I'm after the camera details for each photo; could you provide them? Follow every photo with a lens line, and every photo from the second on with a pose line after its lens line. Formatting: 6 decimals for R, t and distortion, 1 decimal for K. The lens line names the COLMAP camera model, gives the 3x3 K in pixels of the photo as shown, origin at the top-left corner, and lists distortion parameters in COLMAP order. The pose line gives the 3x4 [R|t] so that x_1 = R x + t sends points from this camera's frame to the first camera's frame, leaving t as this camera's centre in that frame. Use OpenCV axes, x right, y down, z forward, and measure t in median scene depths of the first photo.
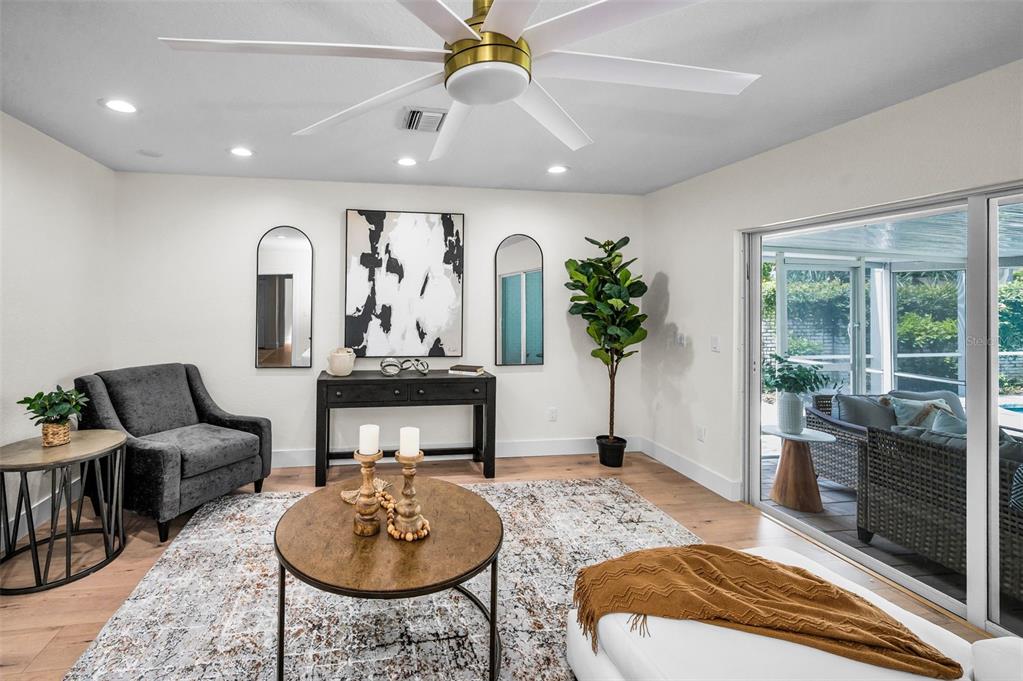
lens RADIAL K [[431.5, 0, 430.1], [0, 431.5, 300.1], [0, 0, 1]] dist [0.001954, 0.000413]
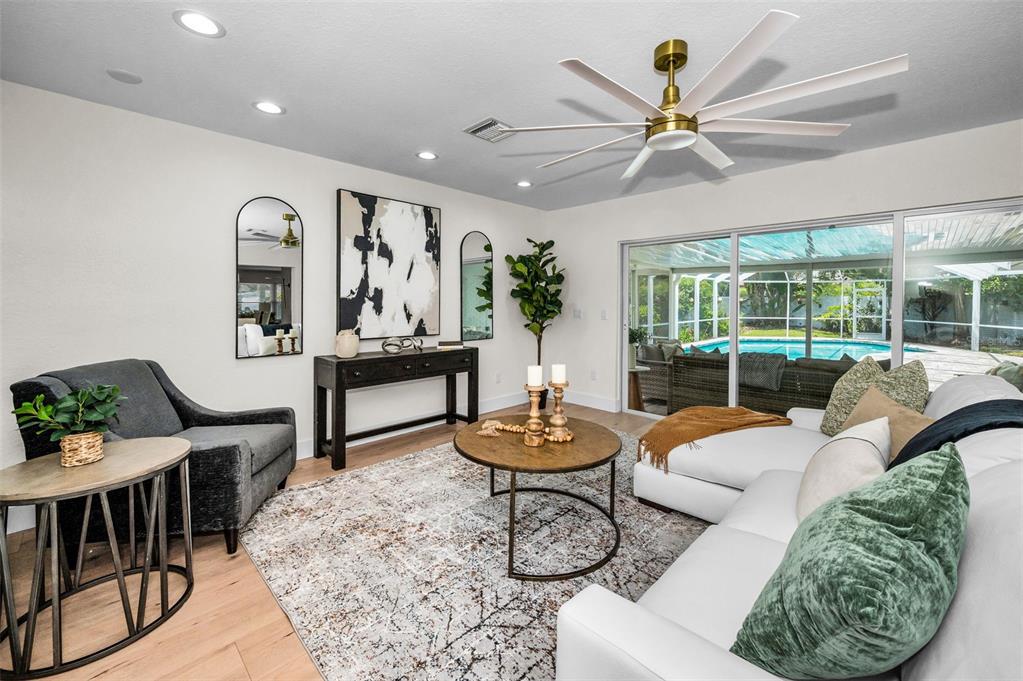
lens RADIAL K [[419.0, 0, 501.0], [0, 419.0, 311.5], [0, 0, 1]] dist [0.000464, 0.000103]
pose [[0.802428, -0.020159, 0.596408, -0.466193], [0.006509, 0.999665, 0.025033, 0.044531], [-0.596713, -0.016206, 0.802291, 0.018680]]
